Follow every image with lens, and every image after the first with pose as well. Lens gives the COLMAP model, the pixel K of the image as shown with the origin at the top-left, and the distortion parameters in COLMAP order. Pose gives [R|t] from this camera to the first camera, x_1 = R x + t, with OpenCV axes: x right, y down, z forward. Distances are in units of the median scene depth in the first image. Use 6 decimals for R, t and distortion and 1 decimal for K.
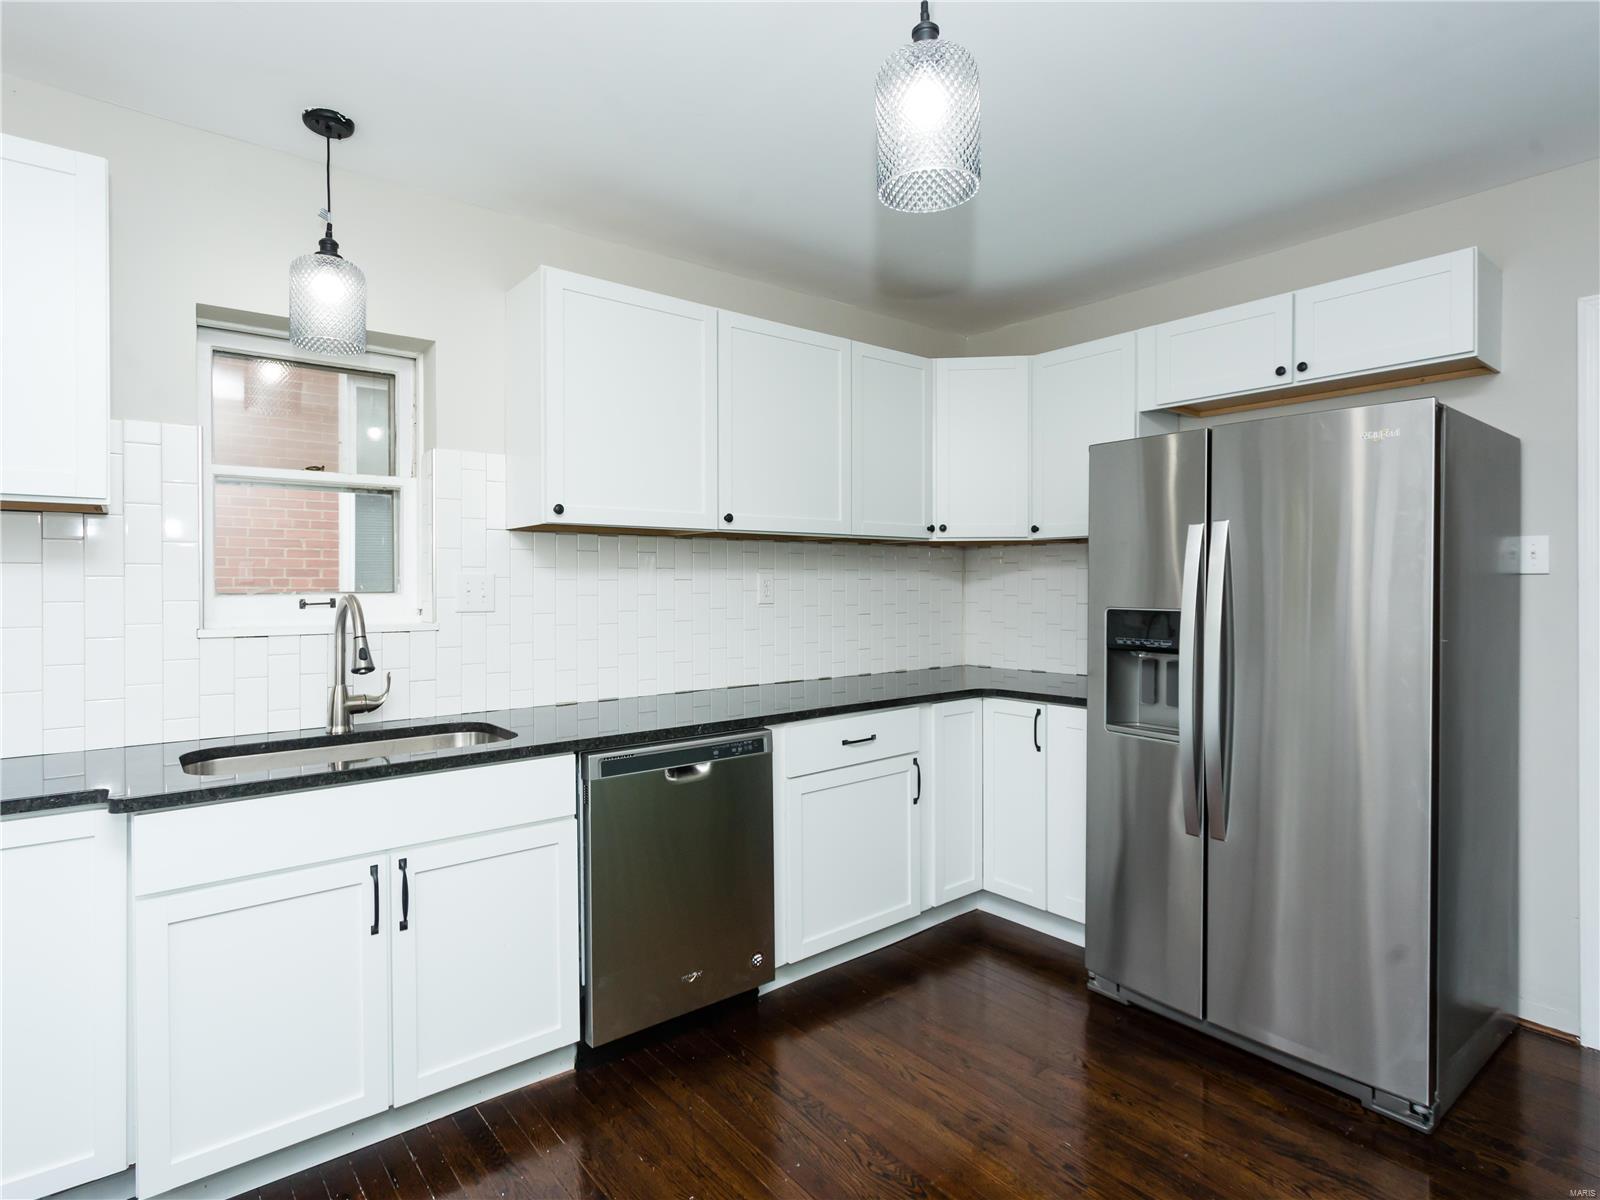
lens RADIAL K [[842.8, 0, 791.7], [0, 842.8, 593.0], [0, 0, 1]] dist [0.000504, 0.003908]
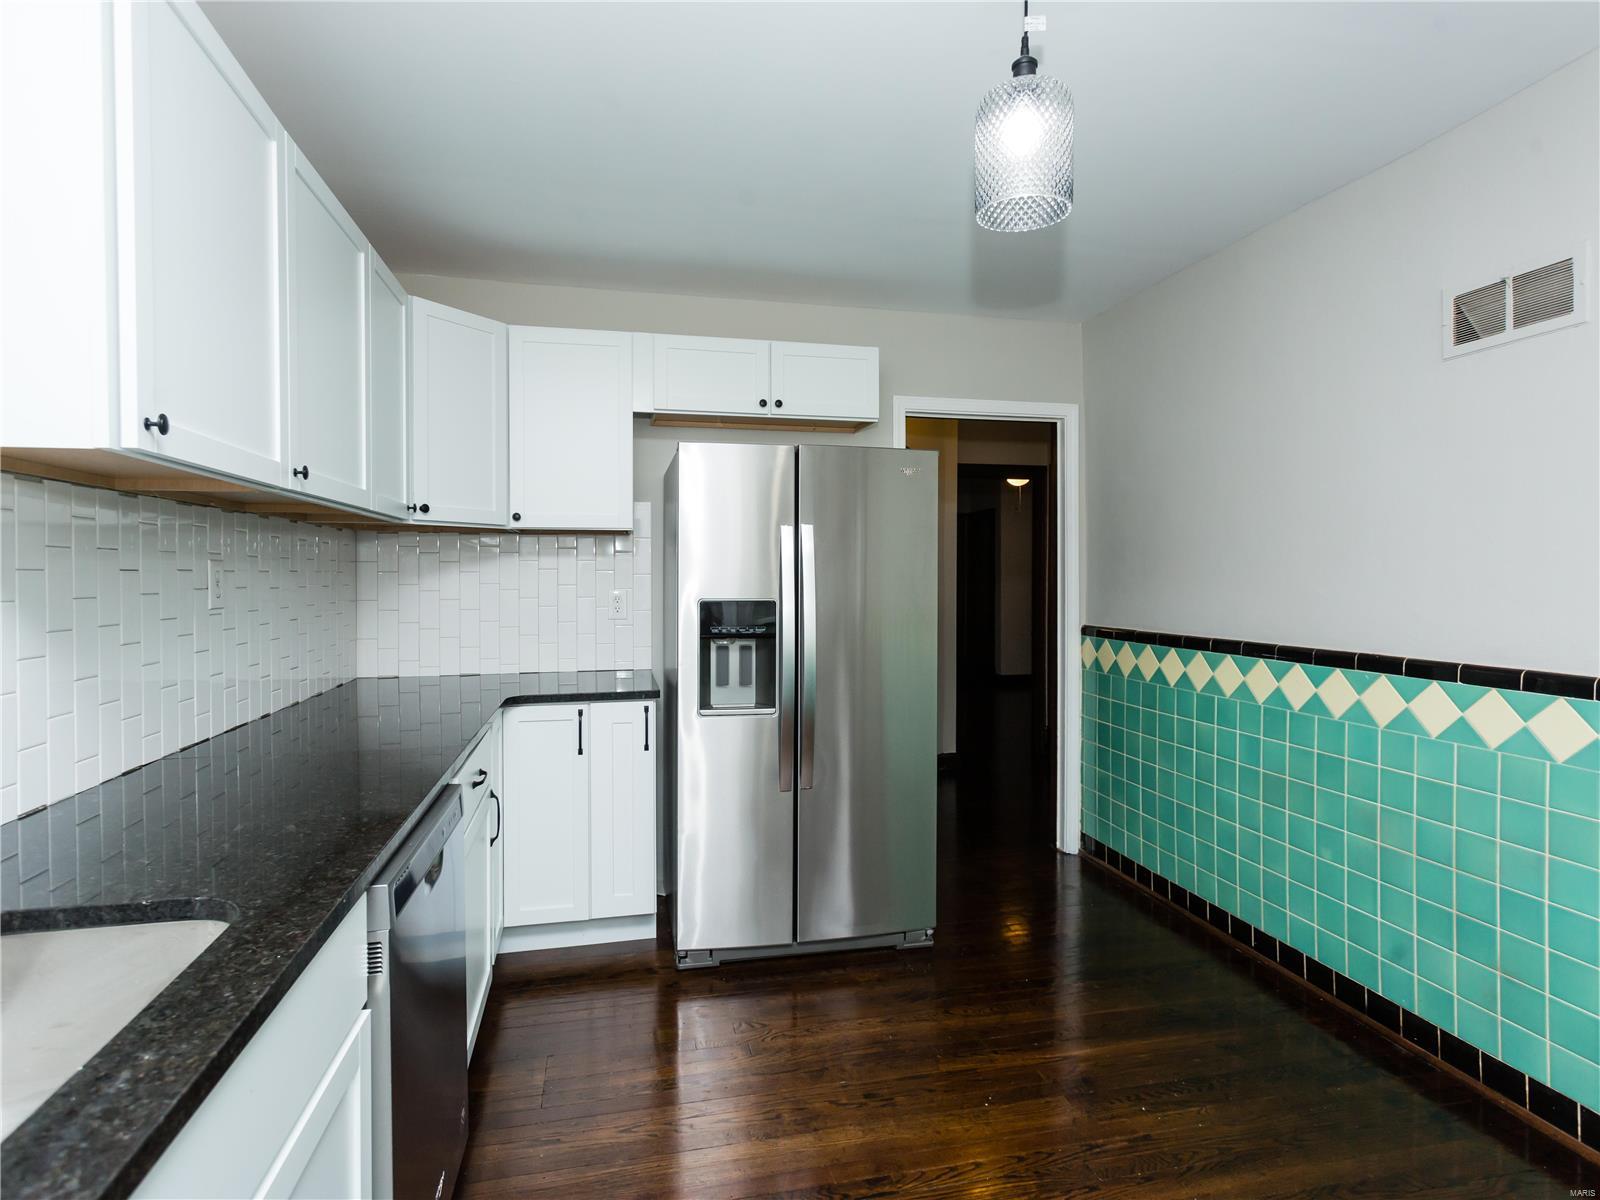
lens RADIAL K [[842.8, 0, 793.2], [0, 842.8, 592.4], [0, 0, 1]] dist [0.000504, 0.003908]
pose [[0.445429, -0.017737, 0.895142, -0.472152], [0.010886, 0.999837, 0.014395, -0.004938], [-0.895251, 0.003332, 0.445550, 0.390283]]
